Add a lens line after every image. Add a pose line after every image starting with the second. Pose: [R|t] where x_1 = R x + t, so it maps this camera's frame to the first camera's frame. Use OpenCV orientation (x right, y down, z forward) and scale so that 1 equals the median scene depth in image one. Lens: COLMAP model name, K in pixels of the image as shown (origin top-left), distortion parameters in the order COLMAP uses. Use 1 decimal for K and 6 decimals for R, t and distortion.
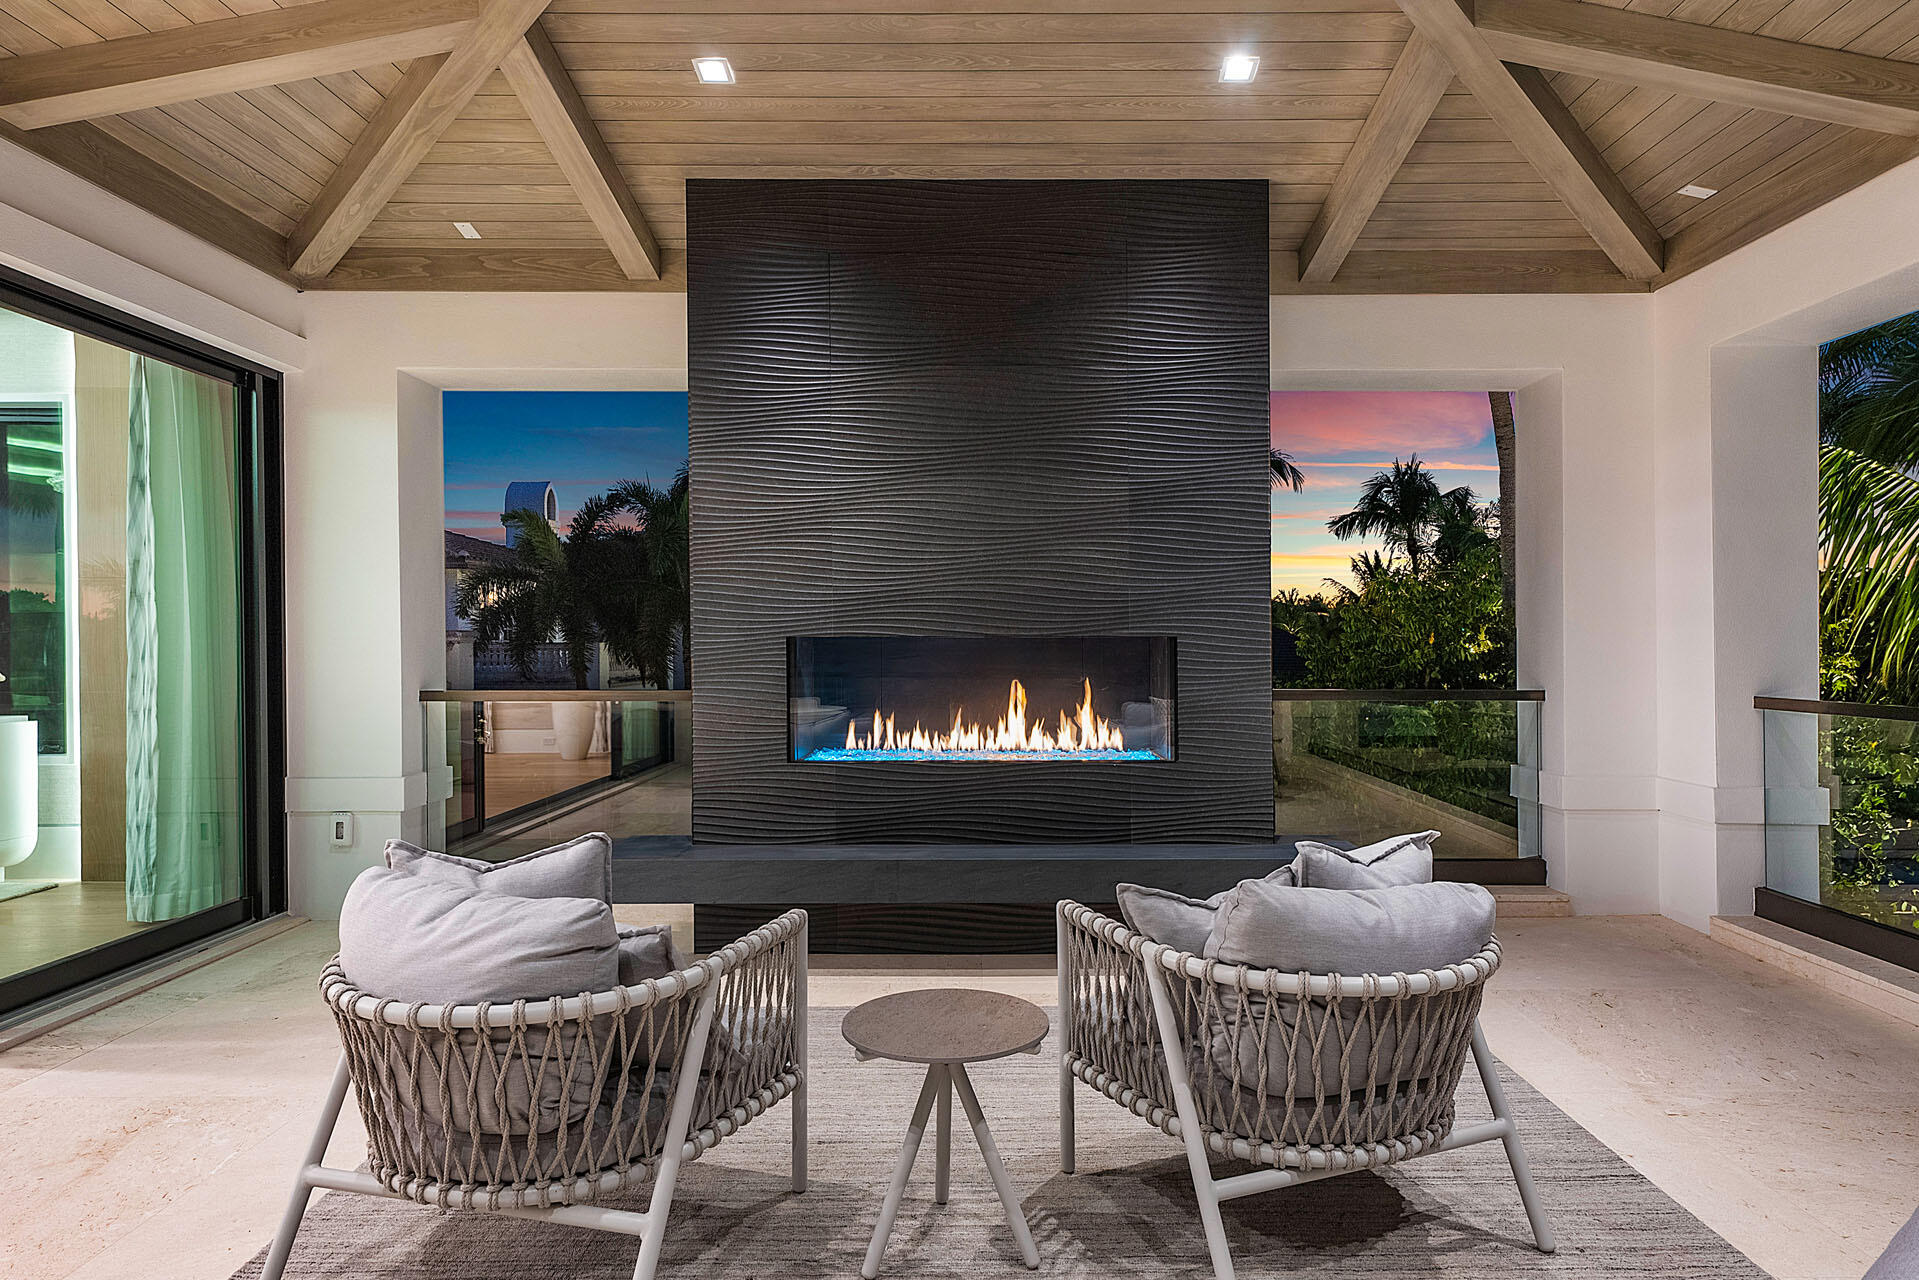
lens RADIAL K [[1138.3, 0, 955.0], [0, 1138.3, 620.2], [0, 0, 1]] dist [0.062558, 0.000839]
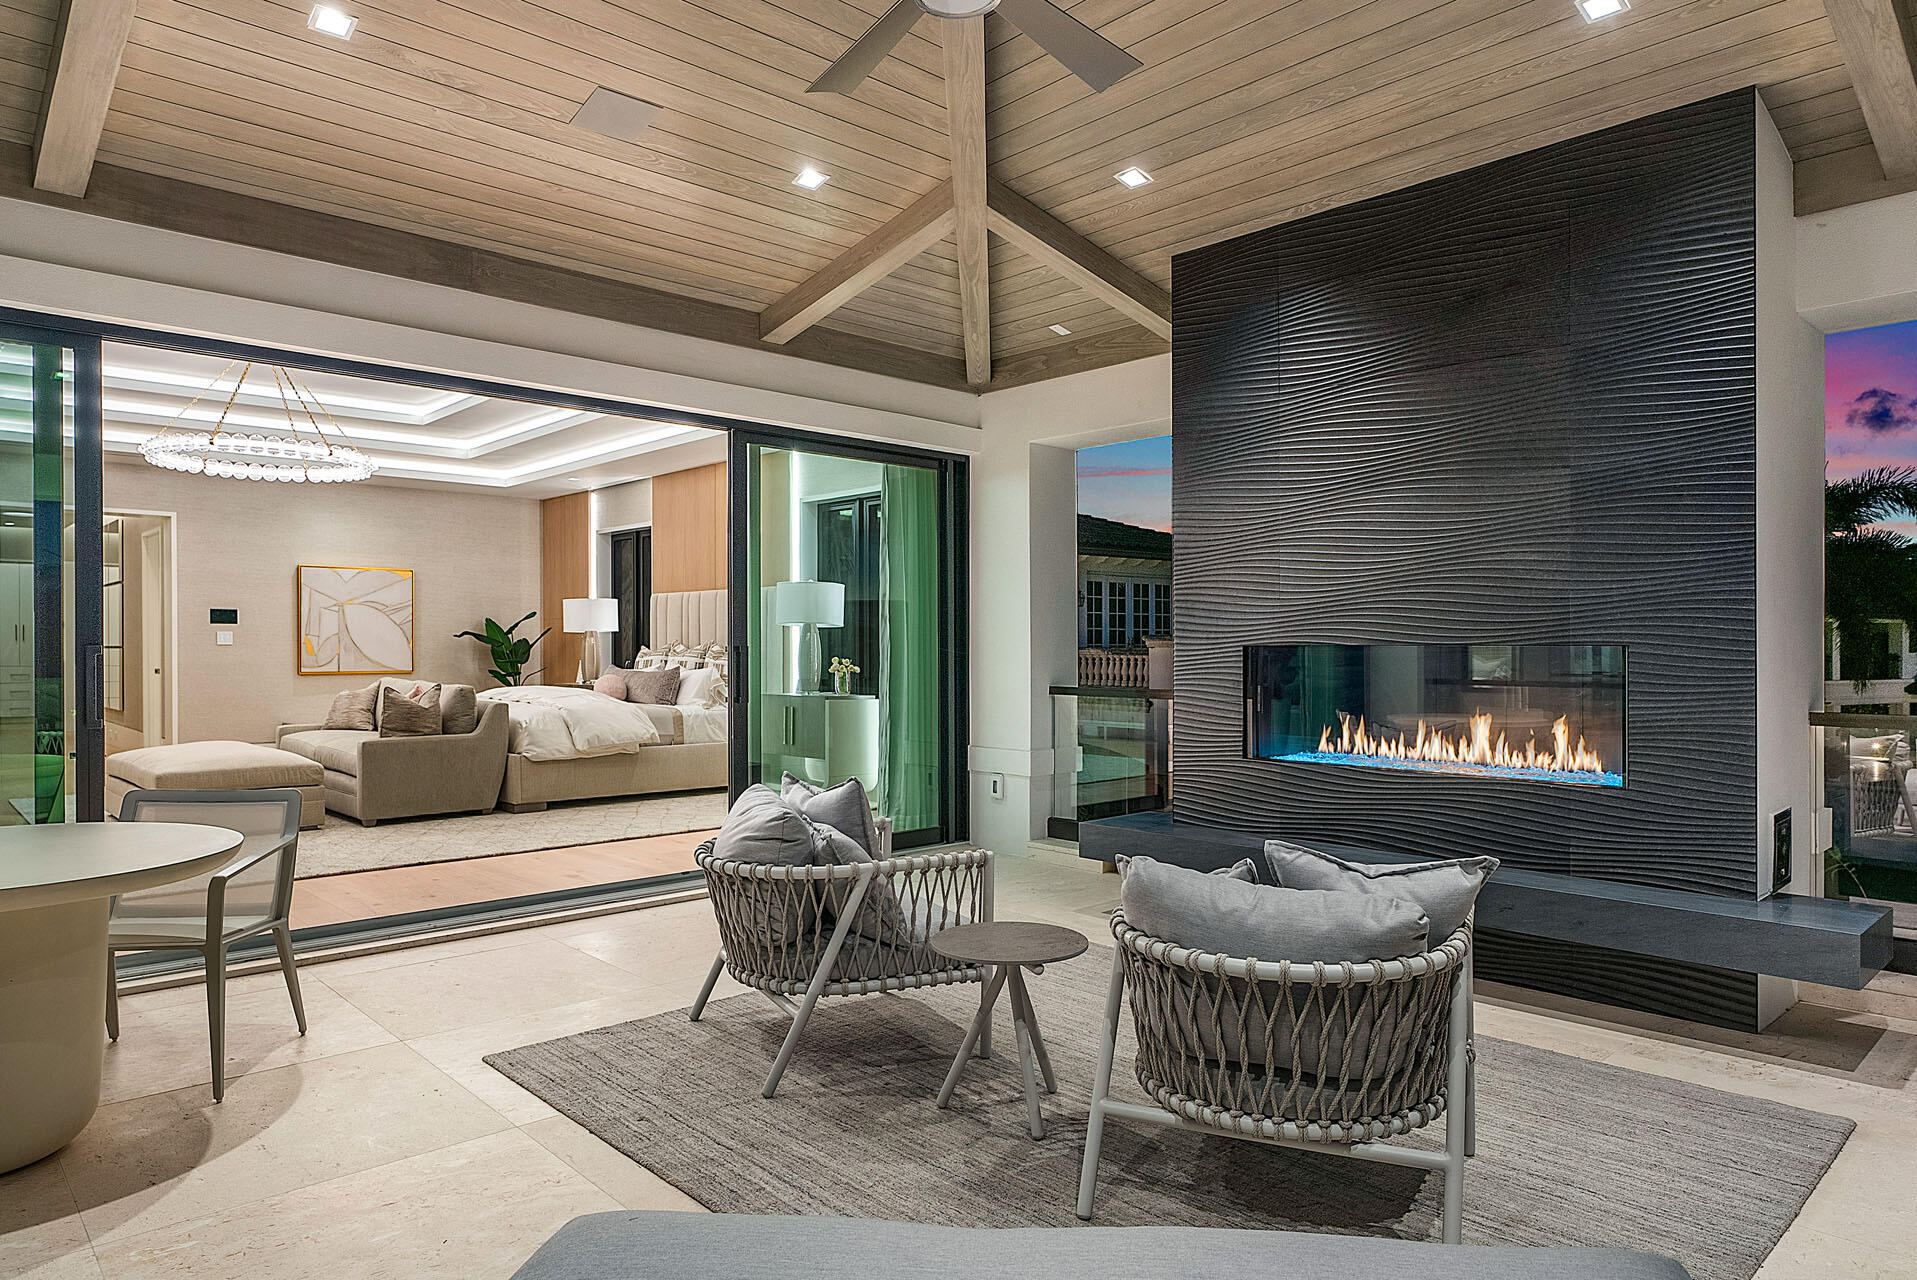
lens RADIAL K [[1137.1, 0, 954.0], [0, 1137.1, 620.3], [0, 0, 1]] dist [0.062558, 0.000839]
pose [[0.719228, -0.014476, -0.694623, 0.413592], [0.008552, 0.999892, -0.011983, 0.001399], [0.694721, 0.002679, 0.719274, 0.004423]]
